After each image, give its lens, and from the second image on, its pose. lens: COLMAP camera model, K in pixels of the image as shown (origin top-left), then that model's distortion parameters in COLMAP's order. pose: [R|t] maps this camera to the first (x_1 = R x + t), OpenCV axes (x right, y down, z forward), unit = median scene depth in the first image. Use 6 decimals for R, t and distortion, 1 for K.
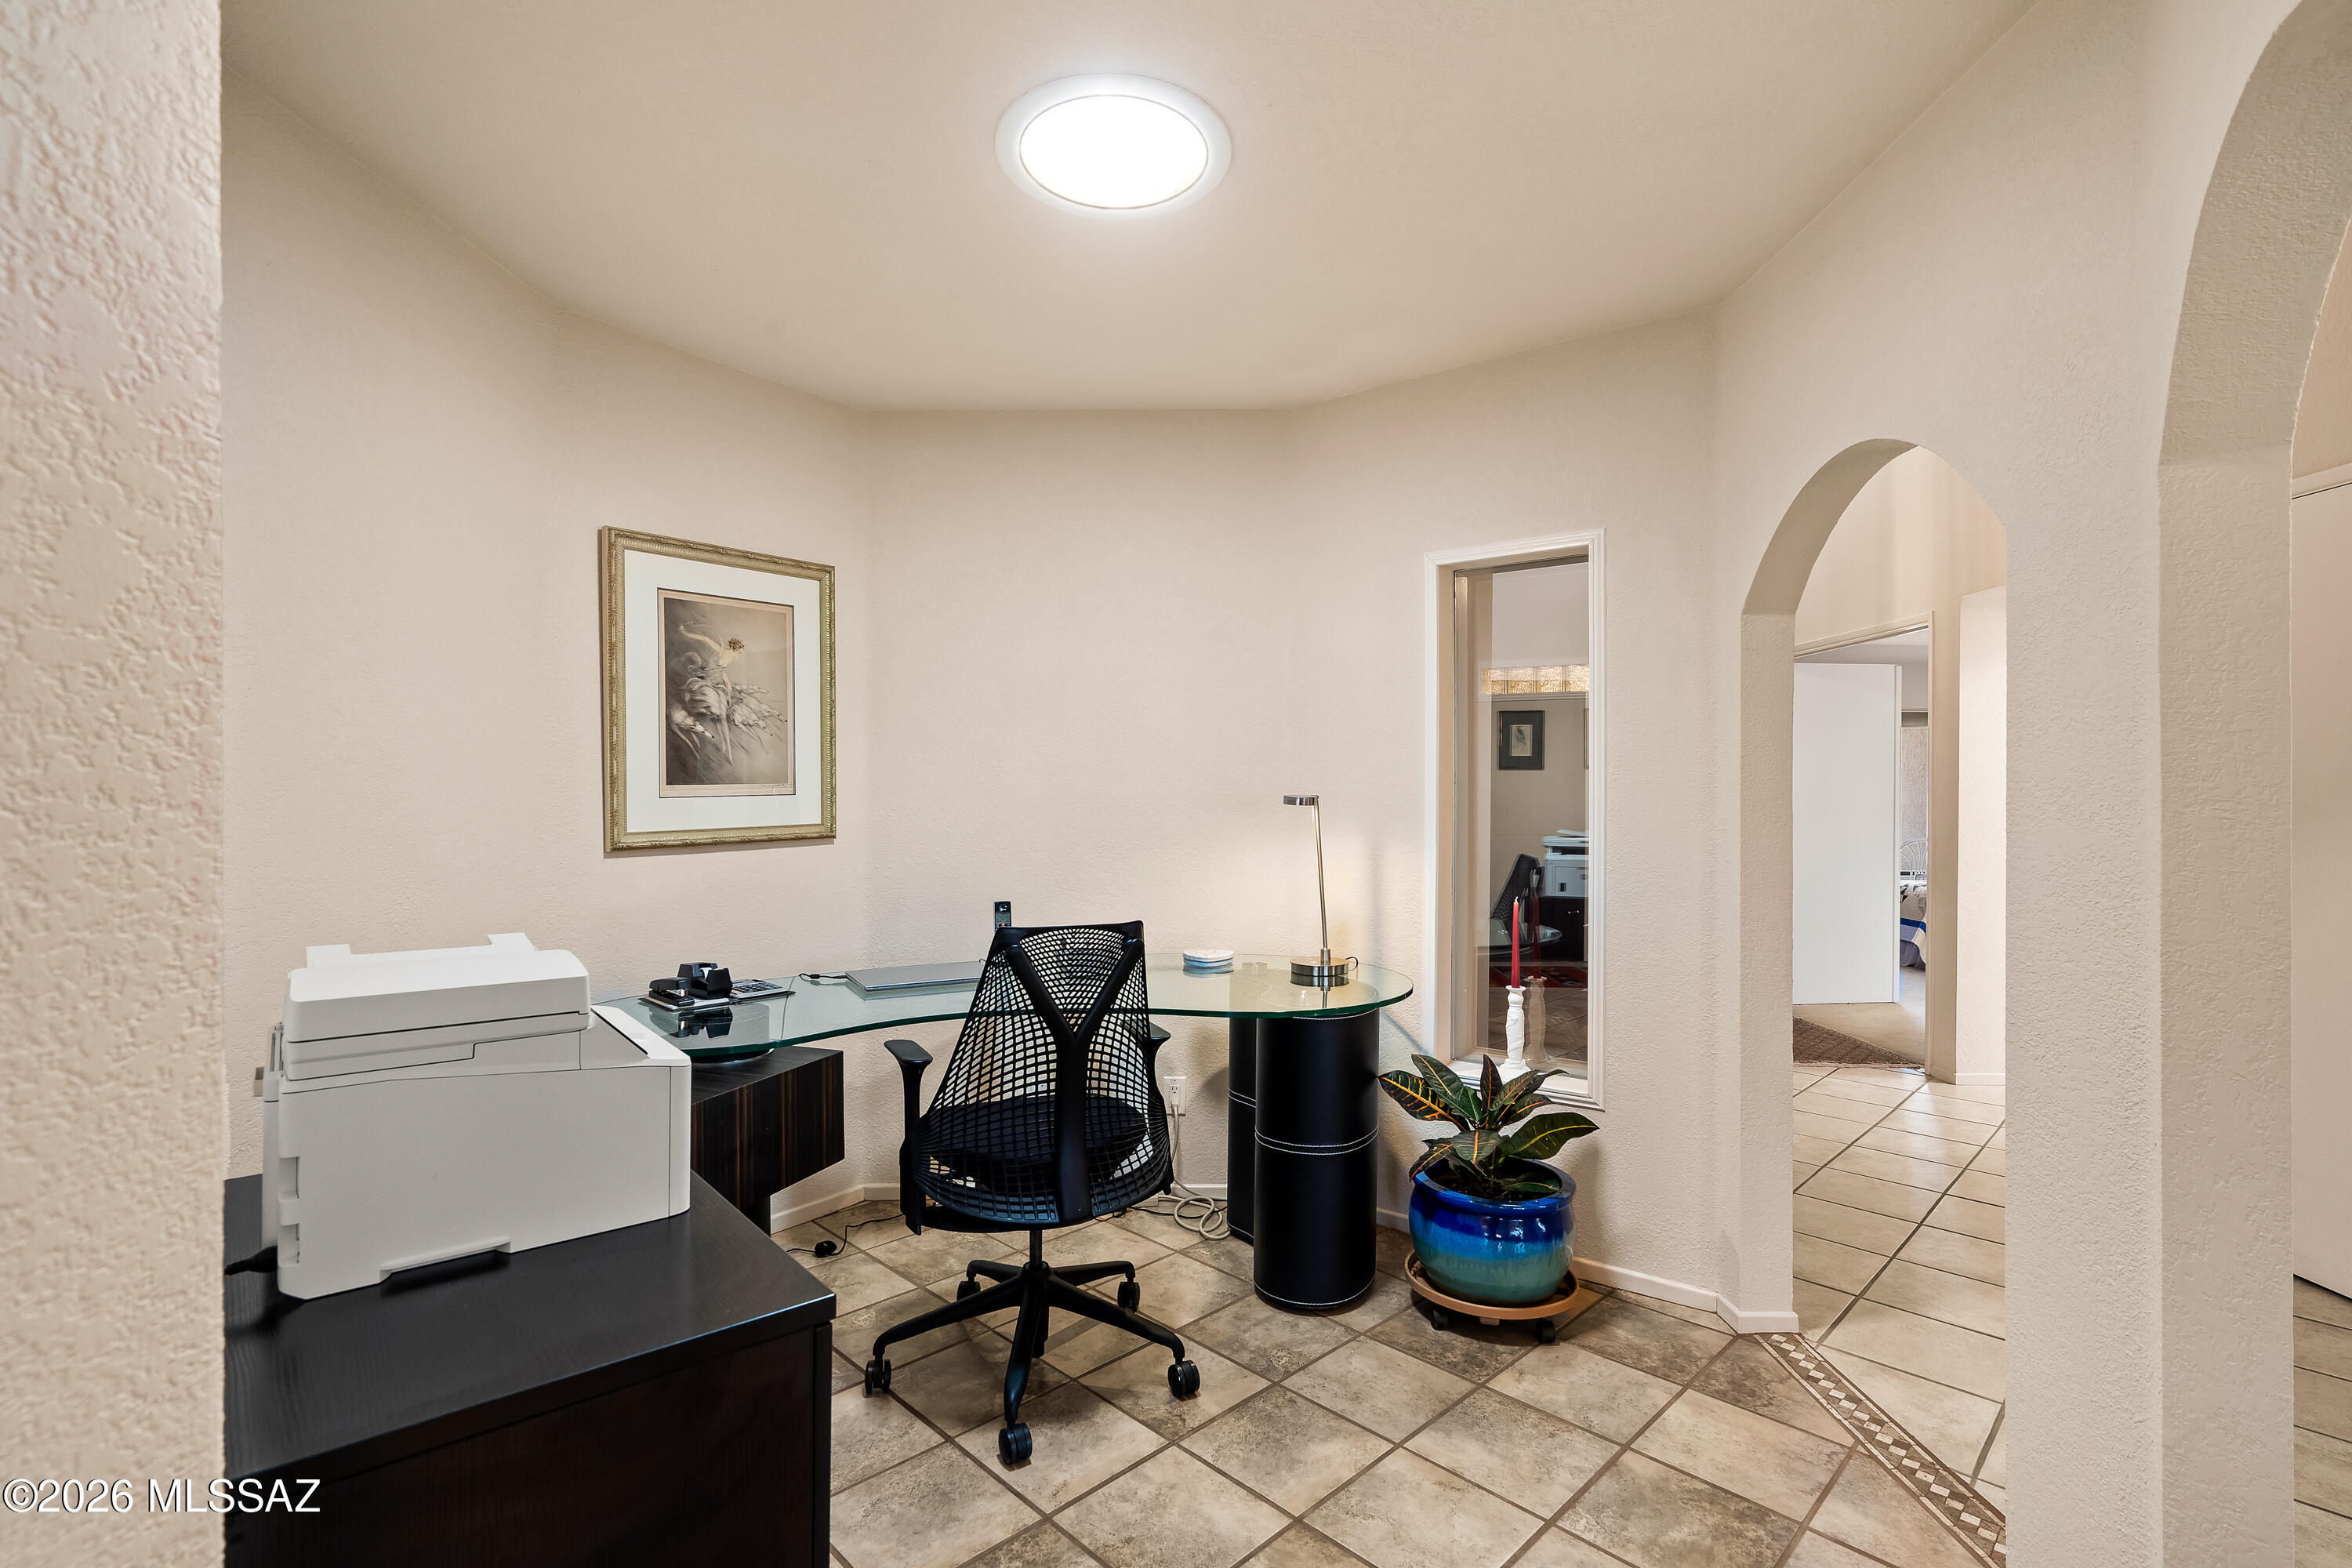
lens RADIAL K [[1079.1, 0, 1162.3], [0, 1079.1, 791.1], [0, 0, 1]] dist [0.000028, 0.000737]
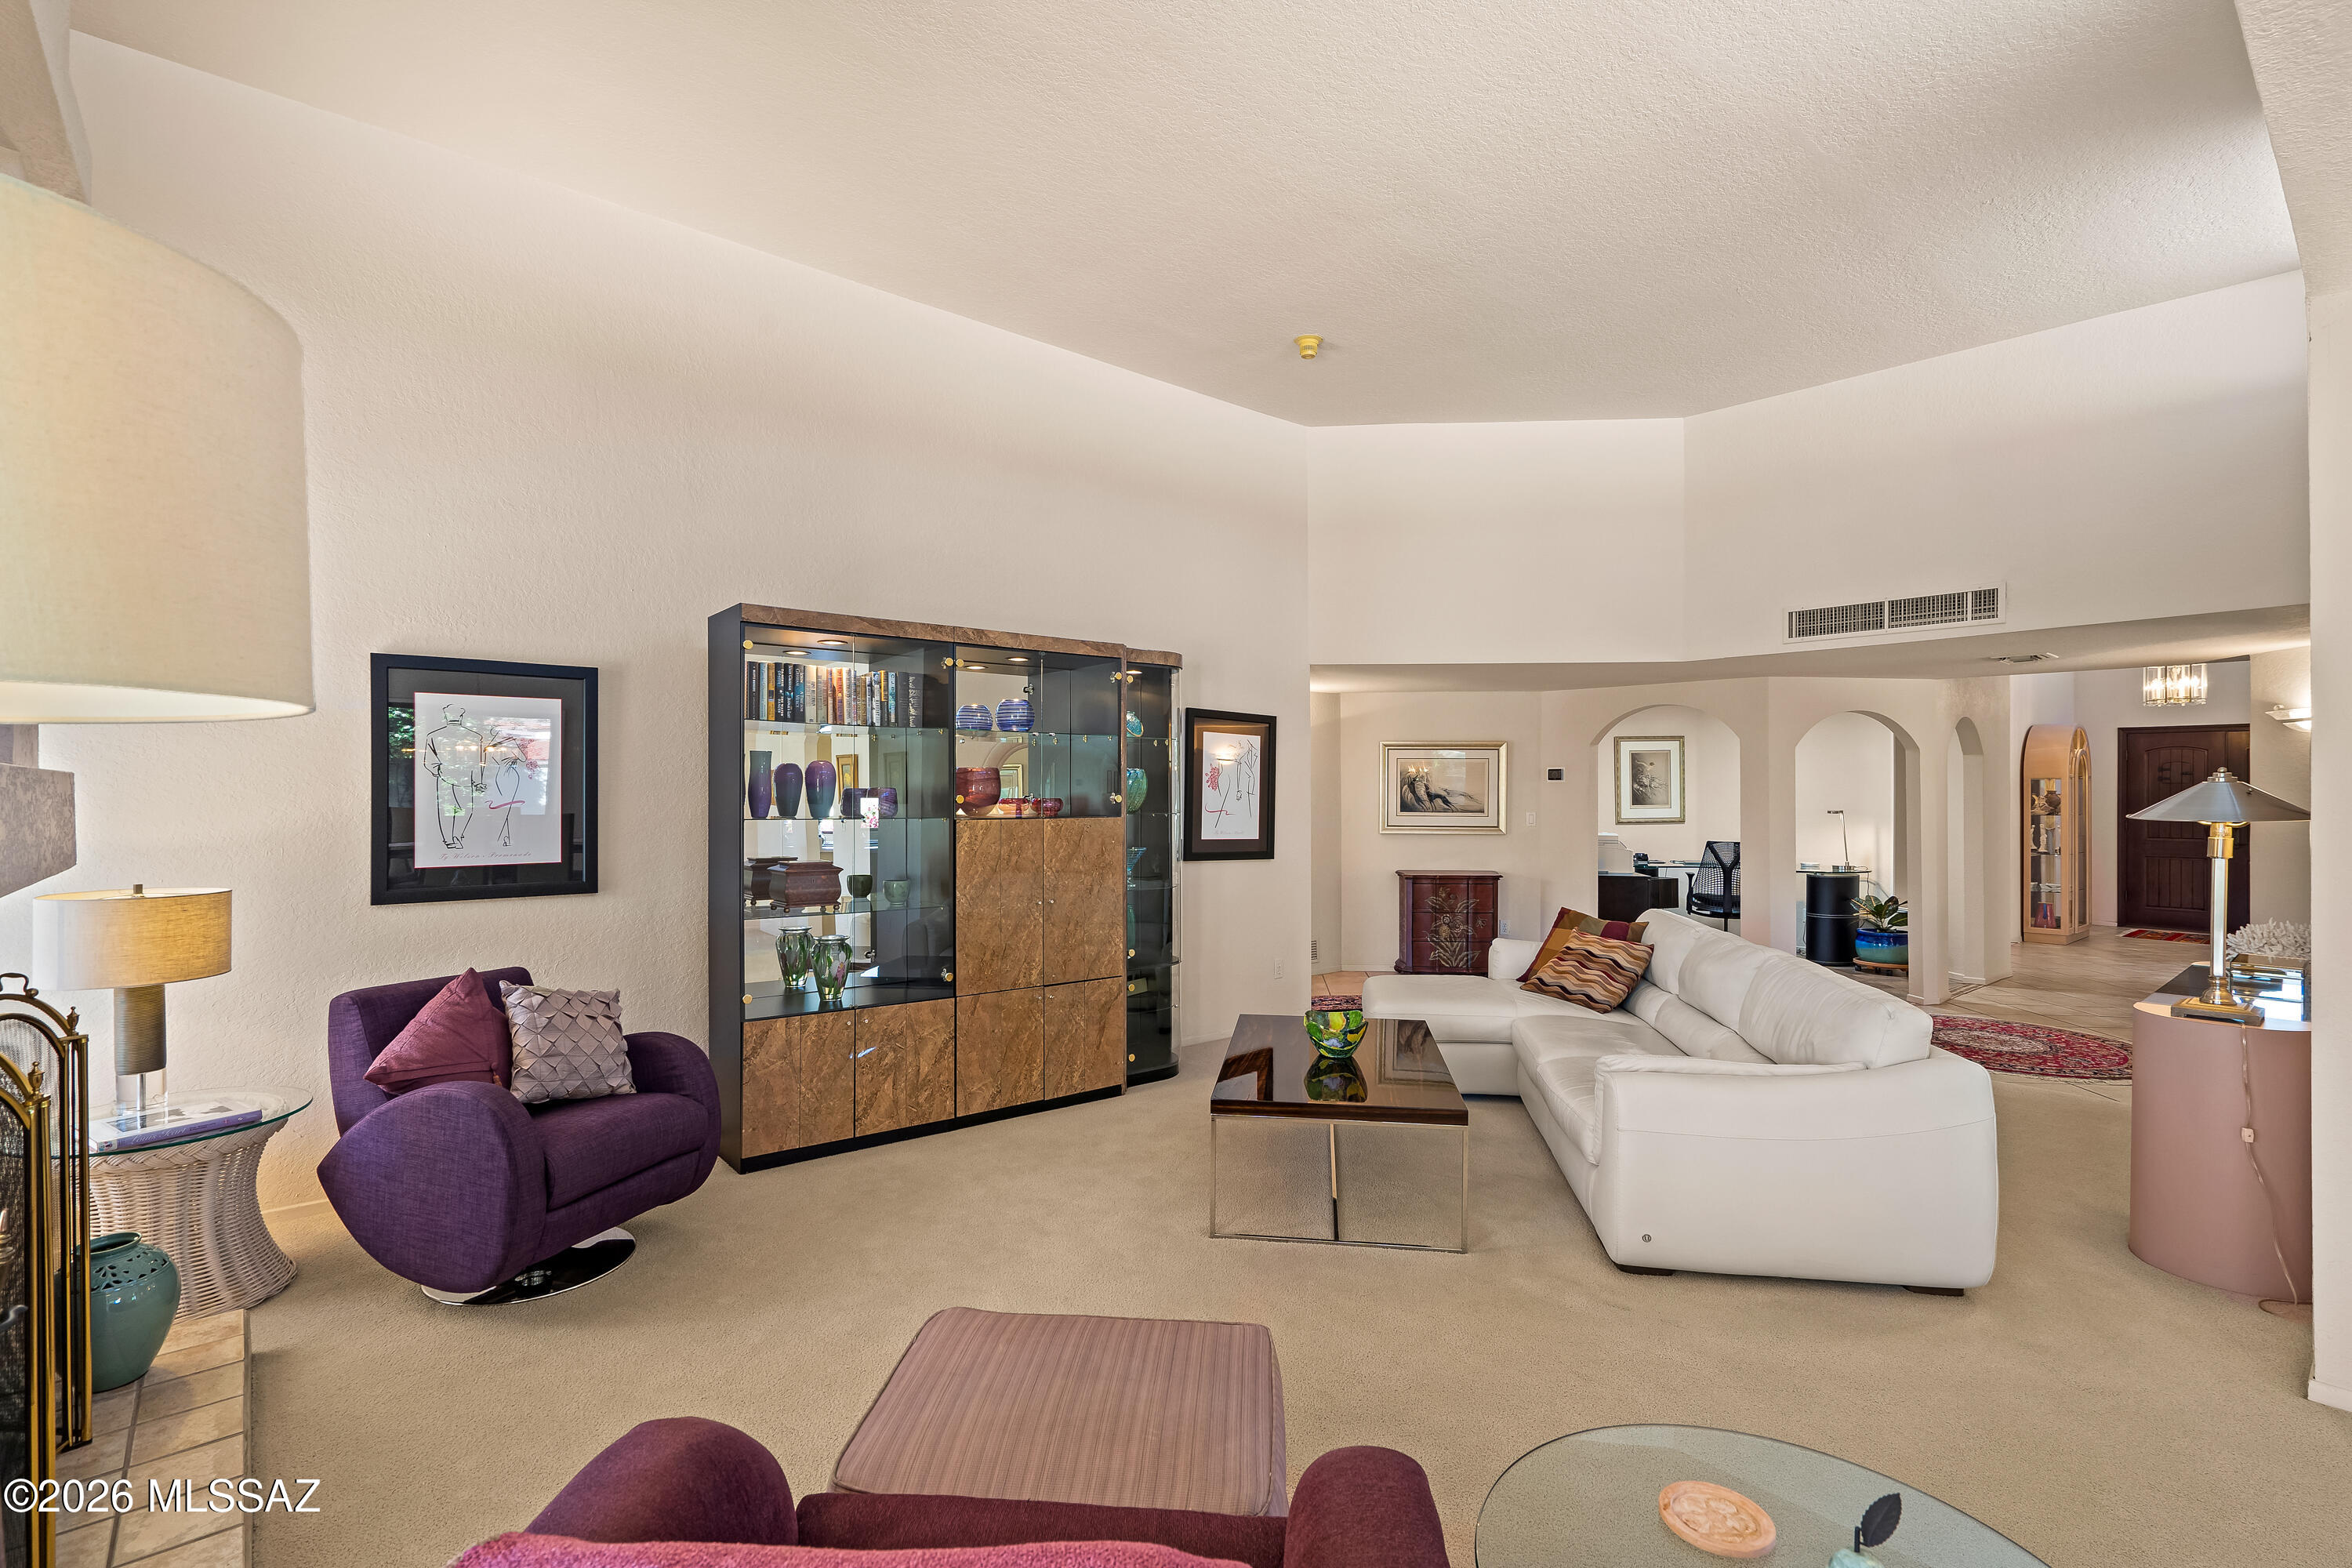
lens RADIAL K [[1079.1, 0, 1180.9], [0, 1079.1, 802.3], [0, 0, 1]] dist [0.000028, 0.000737]
pose [[0.655955, -0.004552, -0.754786, 1.265747], [0.005412, 0.999984, -0.001328, -0.018888], [0.754781, -0.003214, 0.655969, -2.489322]]
